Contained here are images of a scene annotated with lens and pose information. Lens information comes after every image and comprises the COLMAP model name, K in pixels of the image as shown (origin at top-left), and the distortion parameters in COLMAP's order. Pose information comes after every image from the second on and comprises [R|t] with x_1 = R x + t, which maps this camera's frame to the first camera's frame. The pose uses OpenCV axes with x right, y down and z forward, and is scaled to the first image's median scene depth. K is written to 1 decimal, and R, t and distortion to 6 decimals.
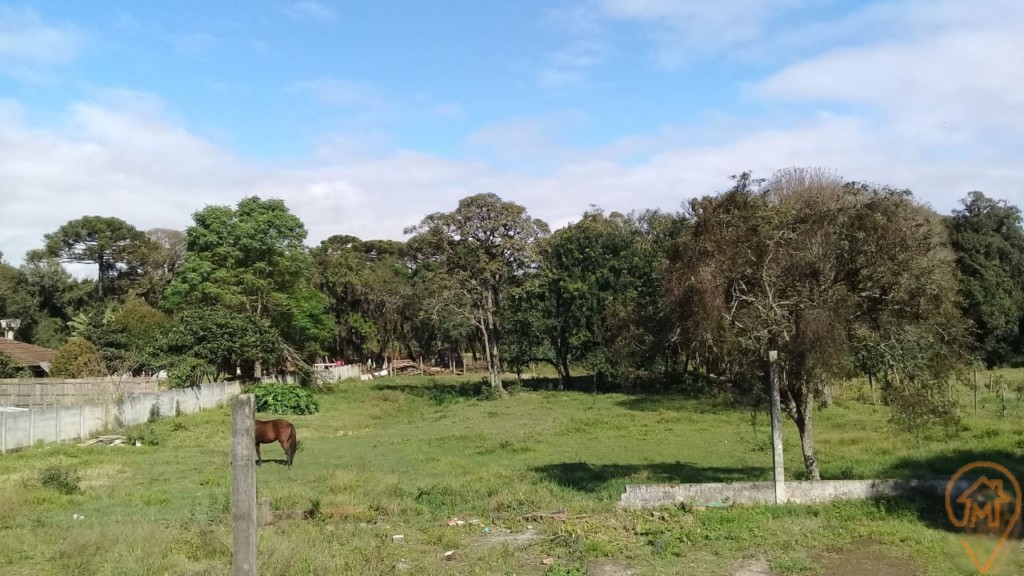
lens RADIAL K [[894.4, 0, 512.0], [0, 894.4, 288.0], [0, 0, 1]] dist [0.071656, -0.145354]
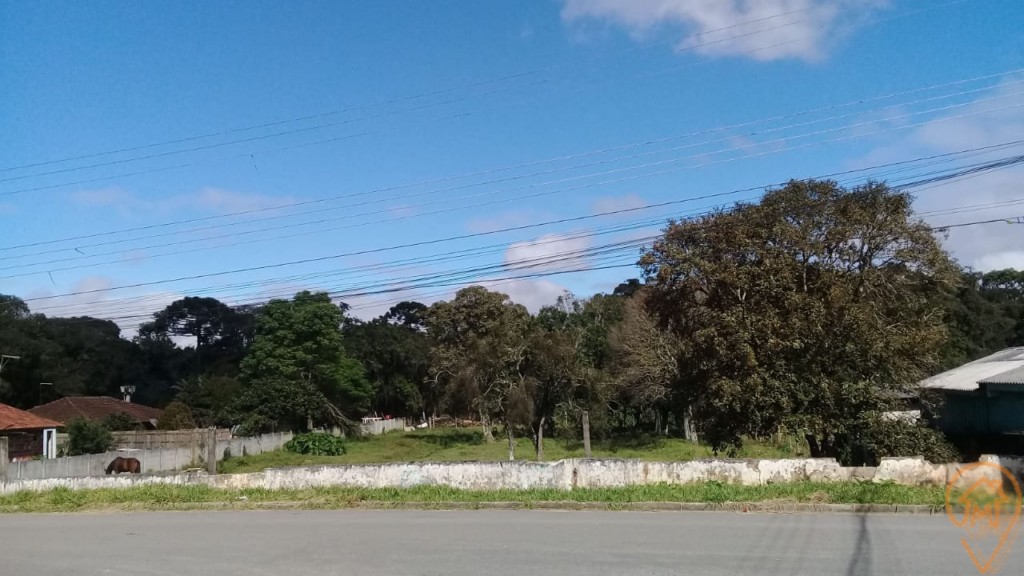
lens RADIAL K [[894.4, 0, 512.0], [0, 894.4, 288.0], [0, 0, 1]] dist [0.071656, -0.145354]
pose [[0.994840, -0.022936, -0.098829, 0.133917], [0.017099, 0.998081, -0.059511, -0.020828], [0.100005, 0.057514, 0.993323, -0.259237]]
